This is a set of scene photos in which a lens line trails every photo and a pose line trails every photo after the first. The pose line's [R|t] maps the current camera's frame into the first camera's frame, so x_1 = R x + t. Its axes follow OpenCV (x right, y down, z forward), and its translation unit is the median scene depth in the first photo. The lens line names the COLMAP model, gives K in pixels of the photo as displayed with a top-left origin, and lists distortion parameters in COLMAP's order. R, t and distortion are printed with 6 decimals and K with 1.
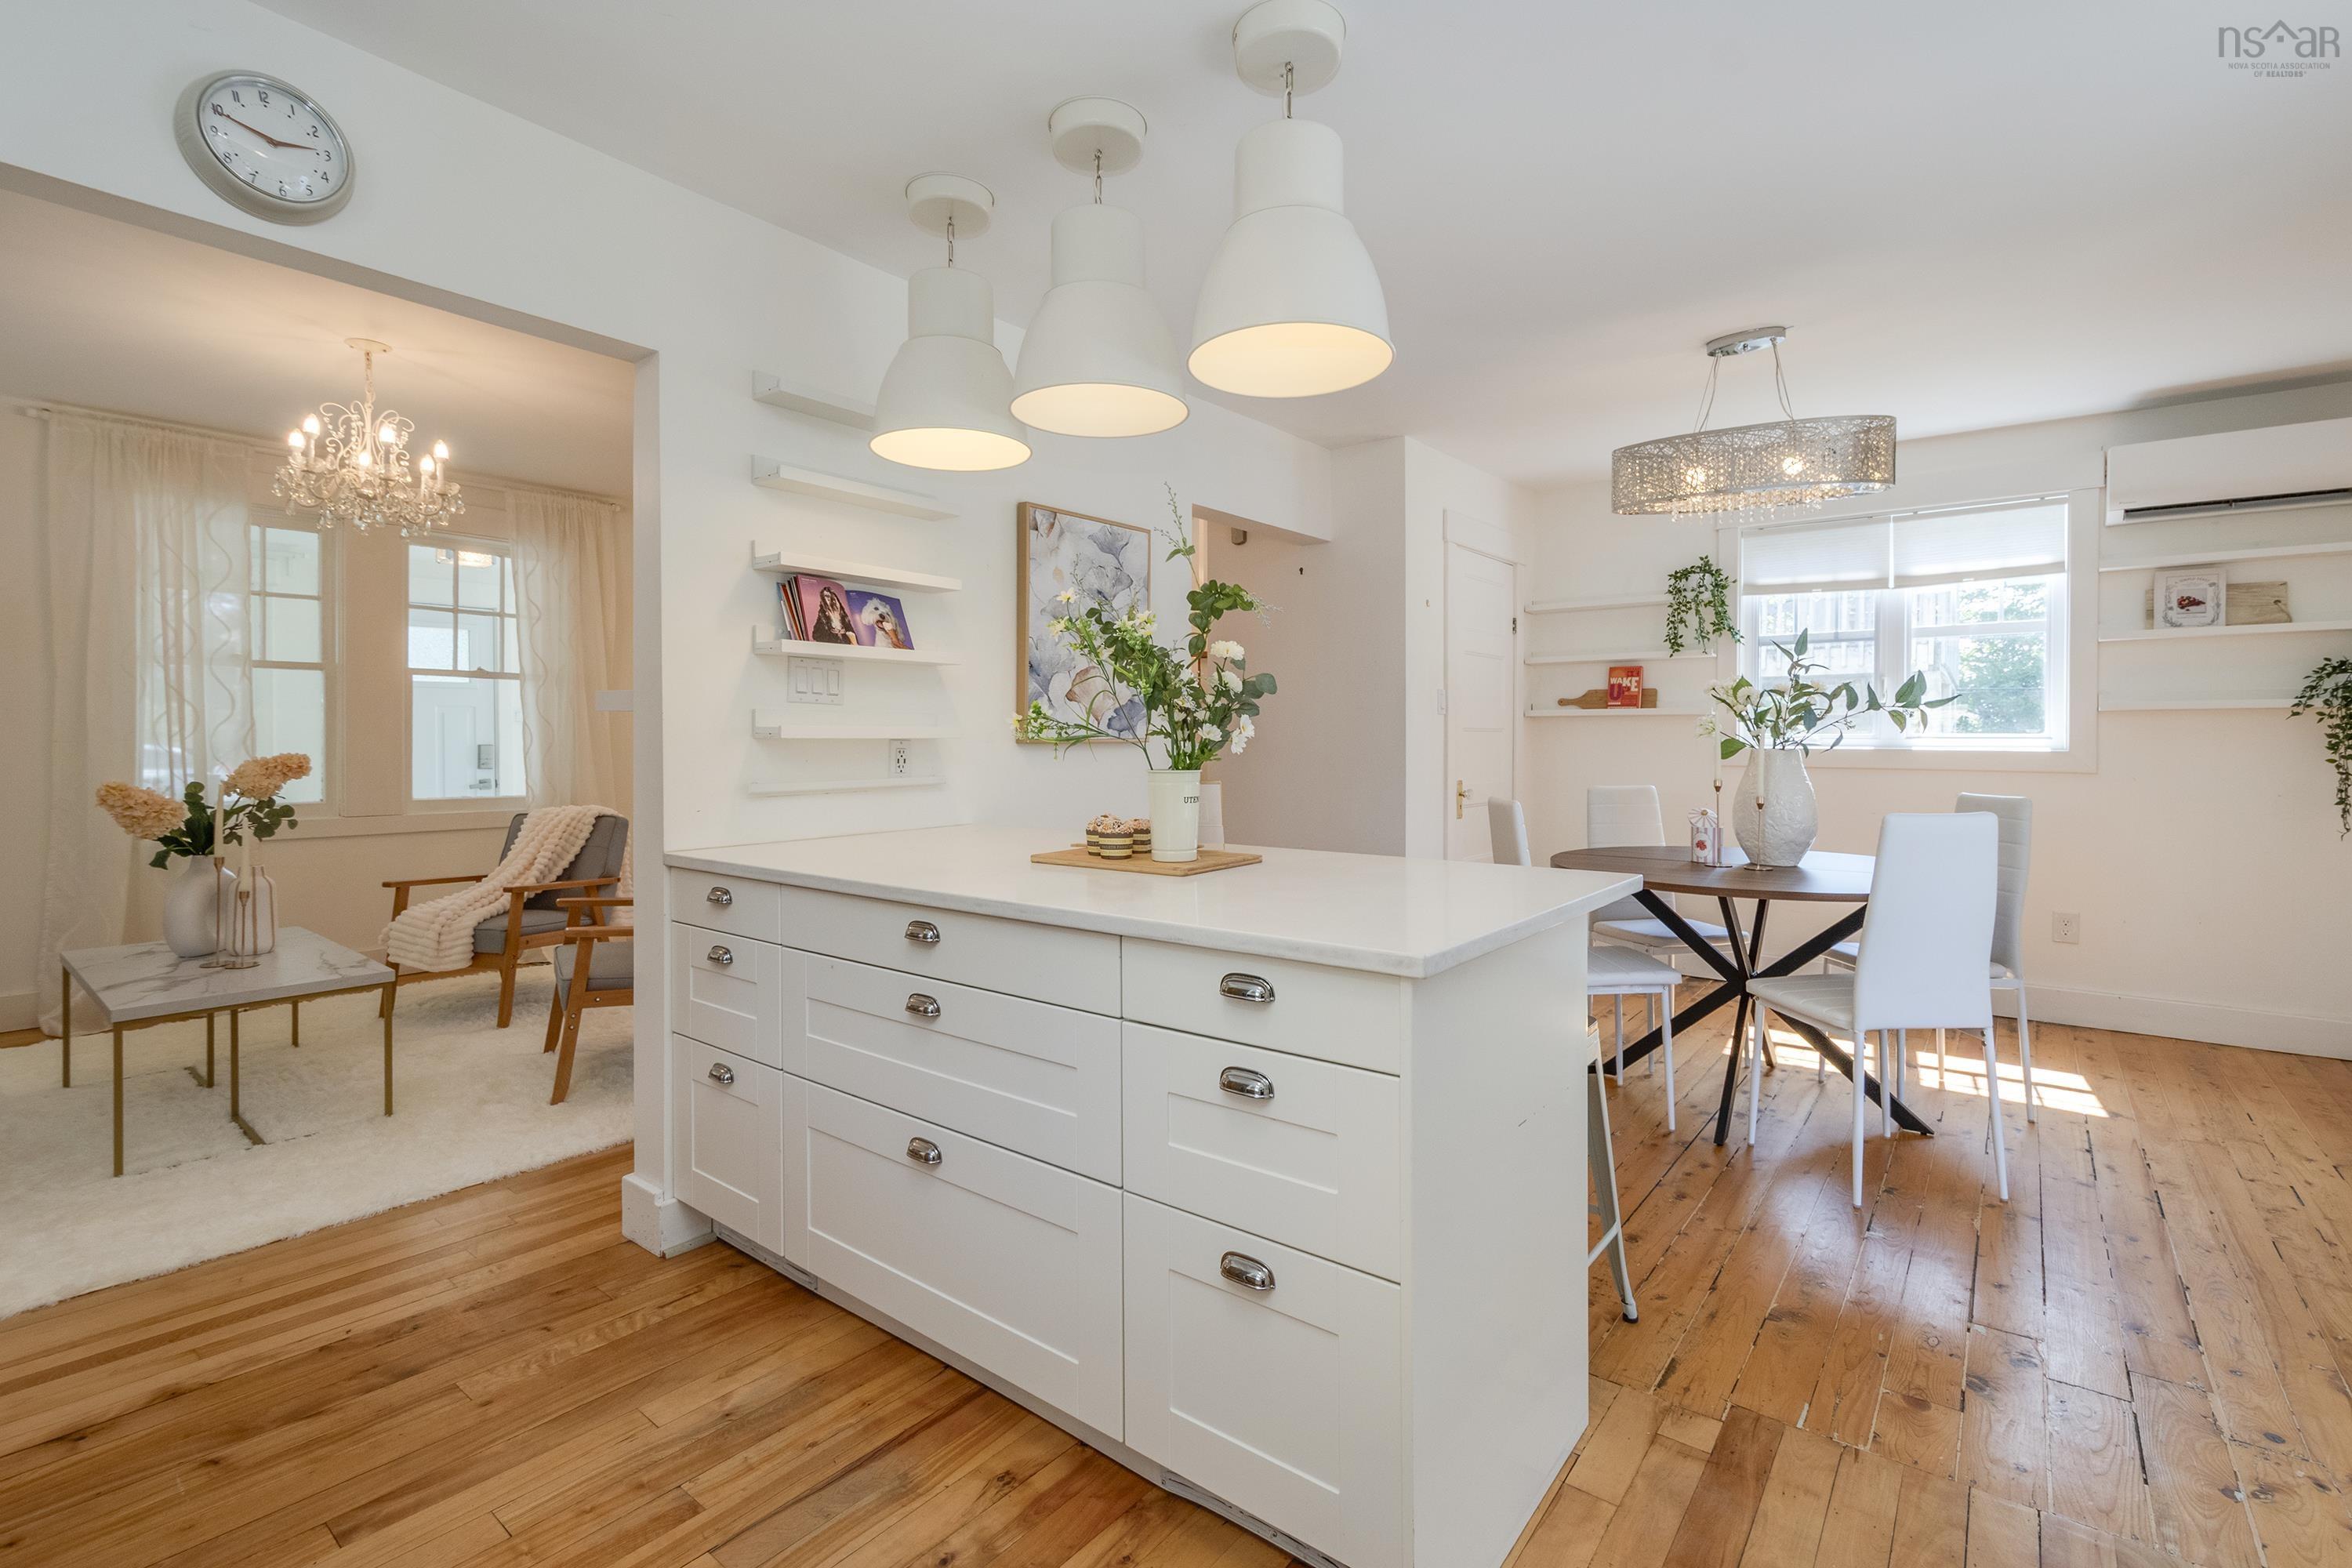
lens RADIAL K [[1072.9, 0, 1181.9], [0, 1072.9, 738.8], [0, 0, 1]] dist [0.006632, -0.000539]
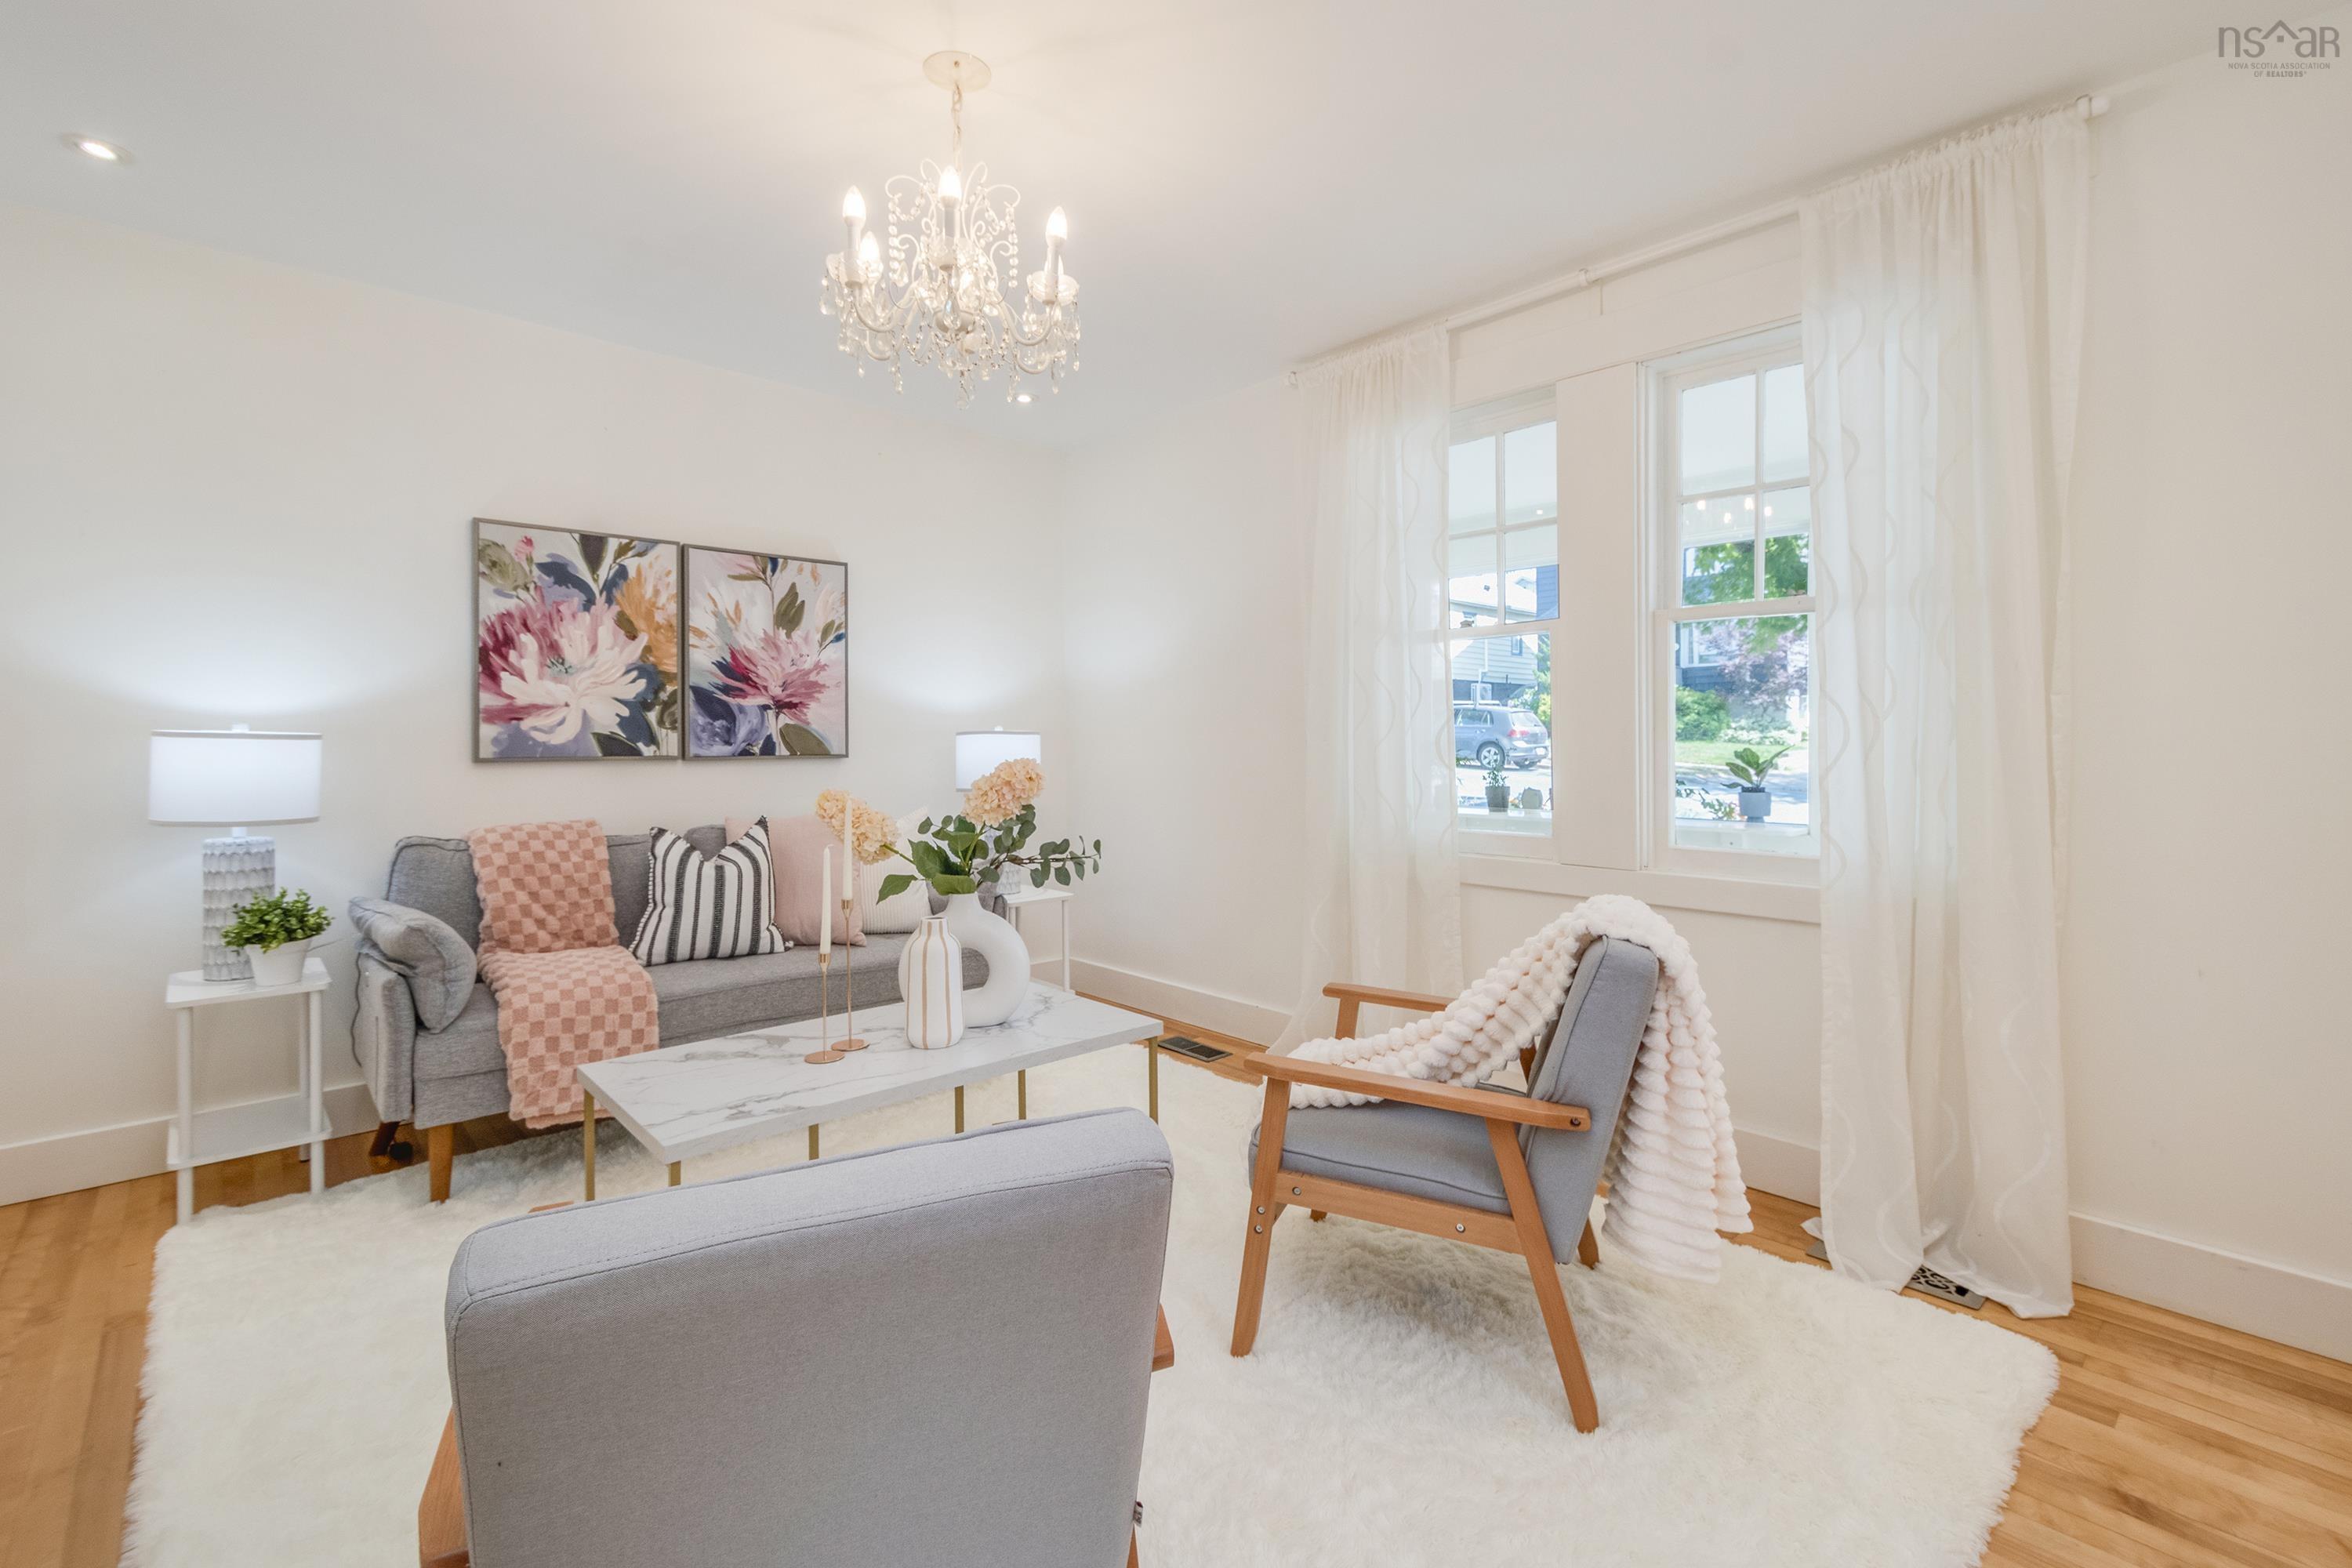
lens RADIAL K [[1050.6, 0, 1194.9], [0, 1050.6, 736.6], [0, 0, 1]] dist [0.008059, -0.001423]
pose [[-0.149507, -0.006161, -0.988741, -0.178663], [0.001958, 0.999977, -0.006527, 0.003130], [0.988759, -0.002912, -0.149492, 1.077658]]
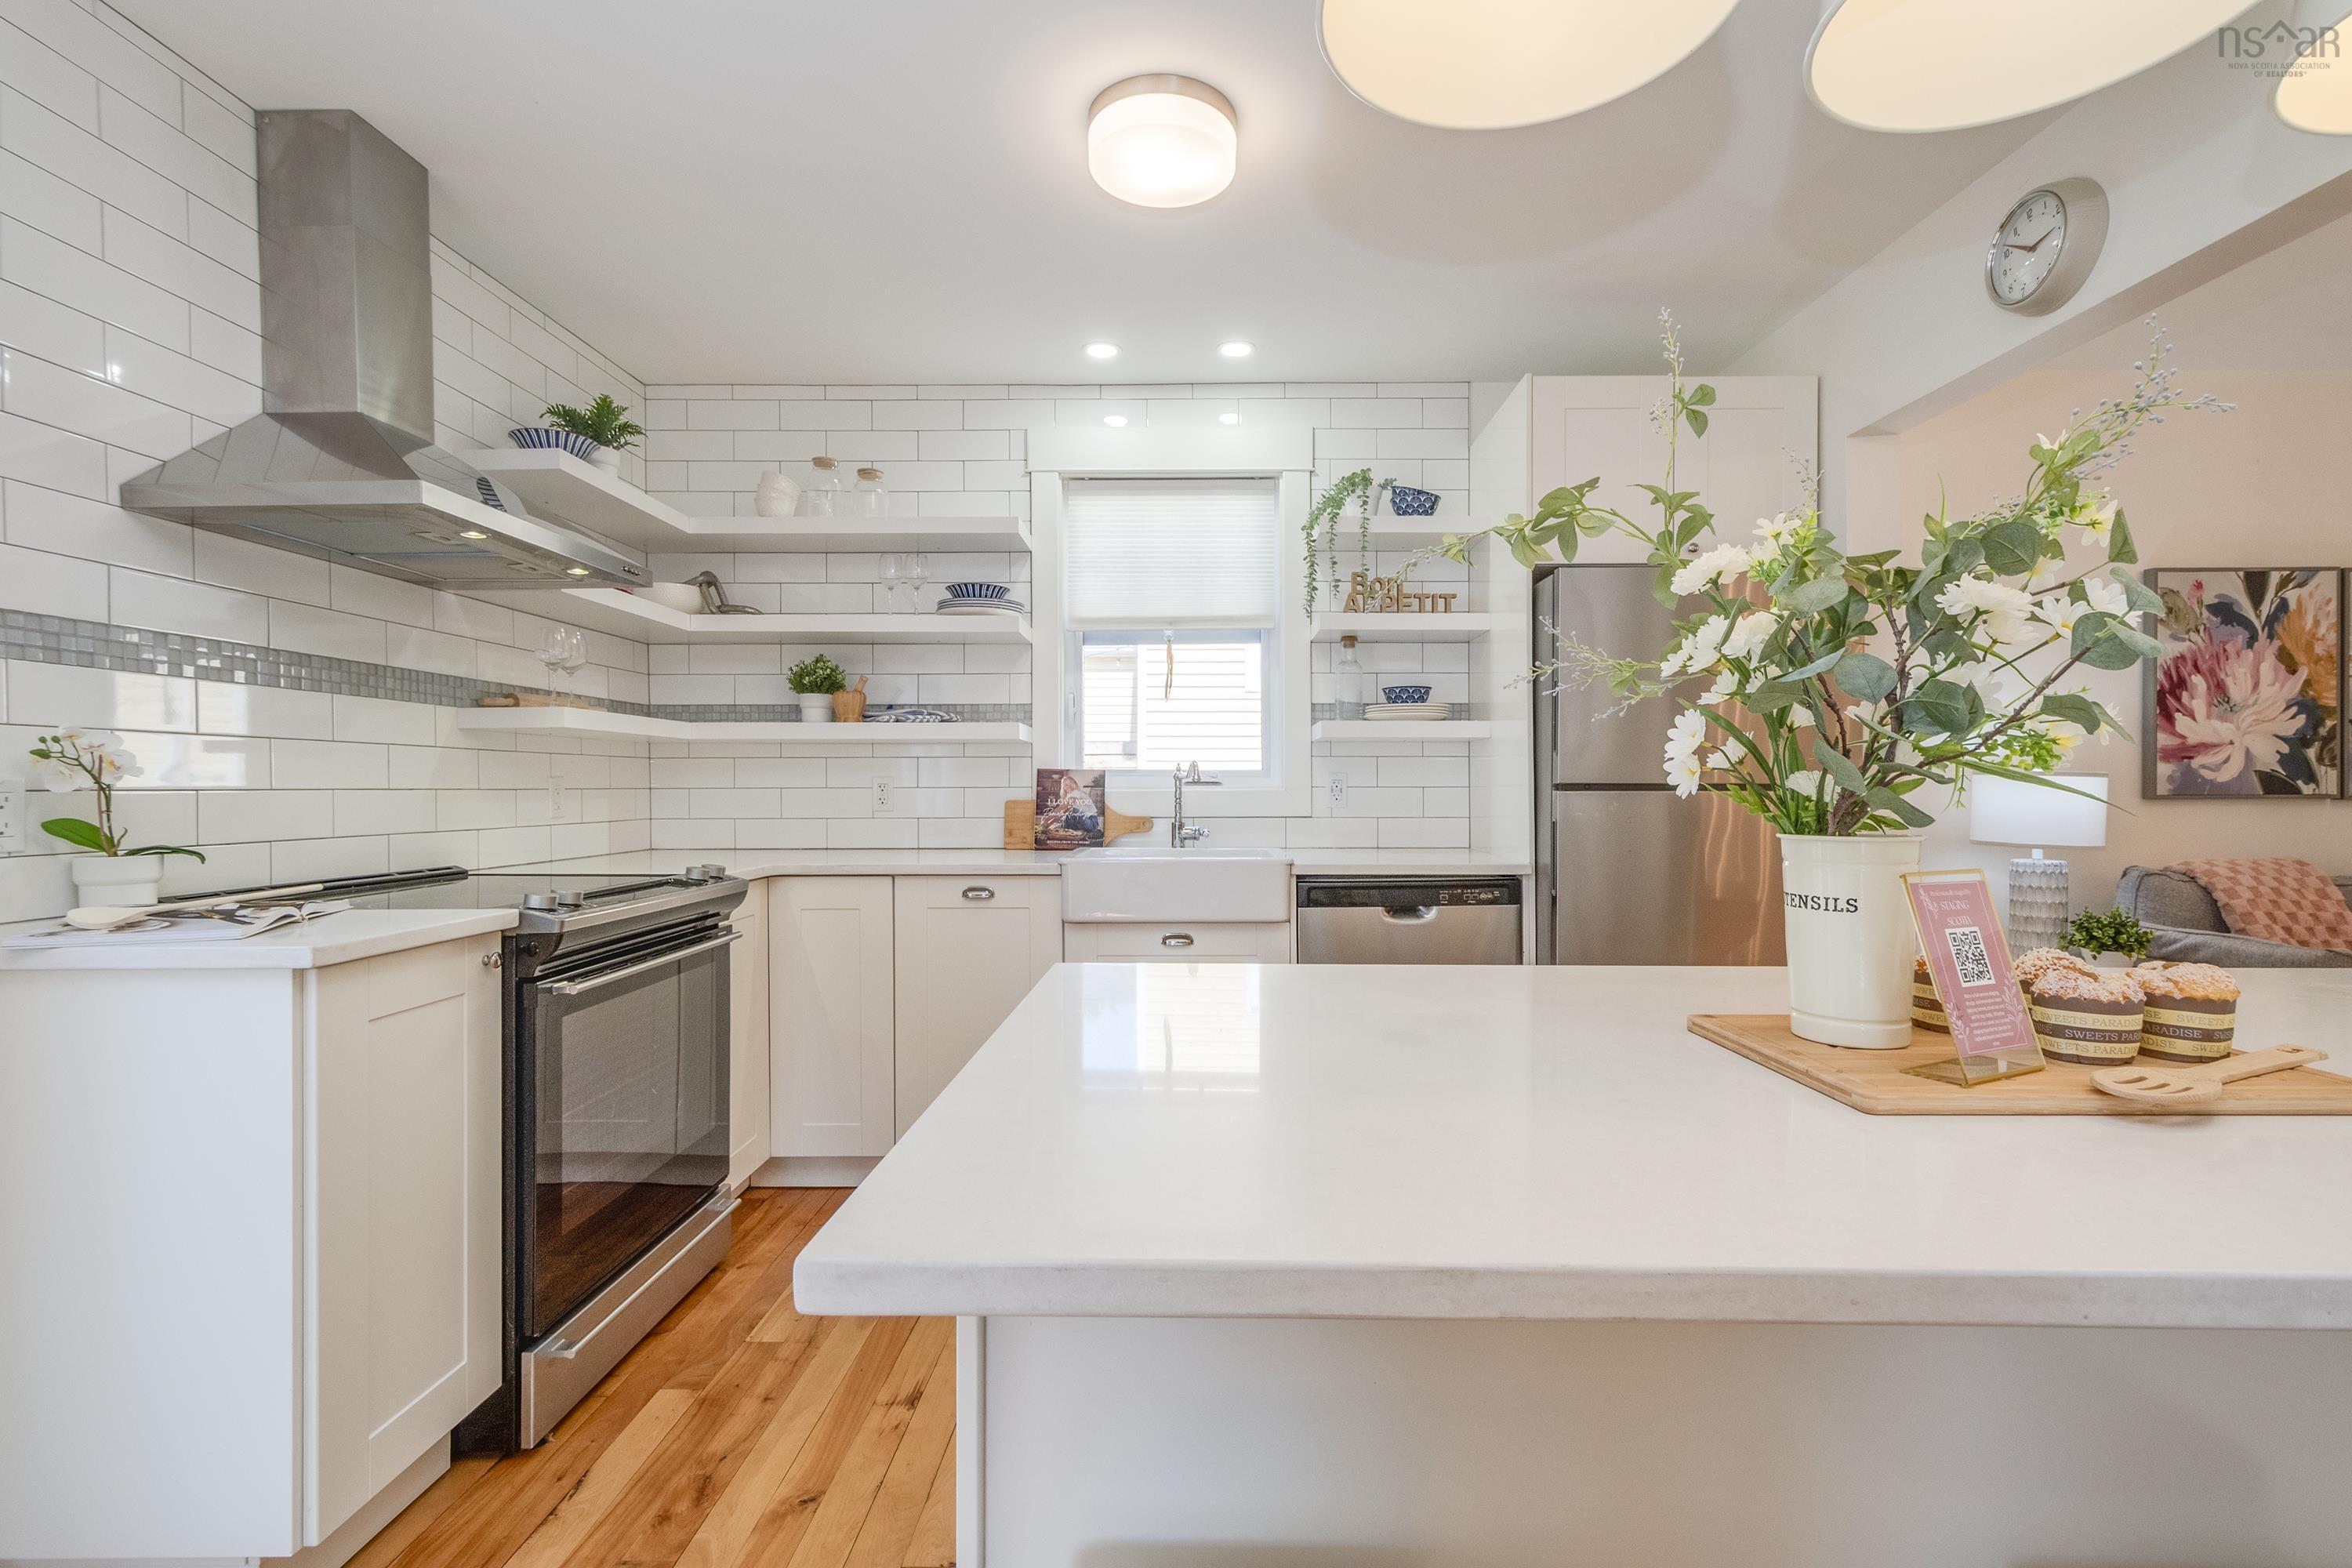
lens RADIAL K [[1072.9, 0, 1191.3], [0, 1072.9, 787.6], [0, 0, 1]] dist [0.006632, -0.000539]
pose [[-0.792625, 0.002342, -0.609704, 0.256362], [0.000253, 0.999994, 0.003512, 0.004039], [0.609709, 0.002630, -0.792621, 0.635999]]
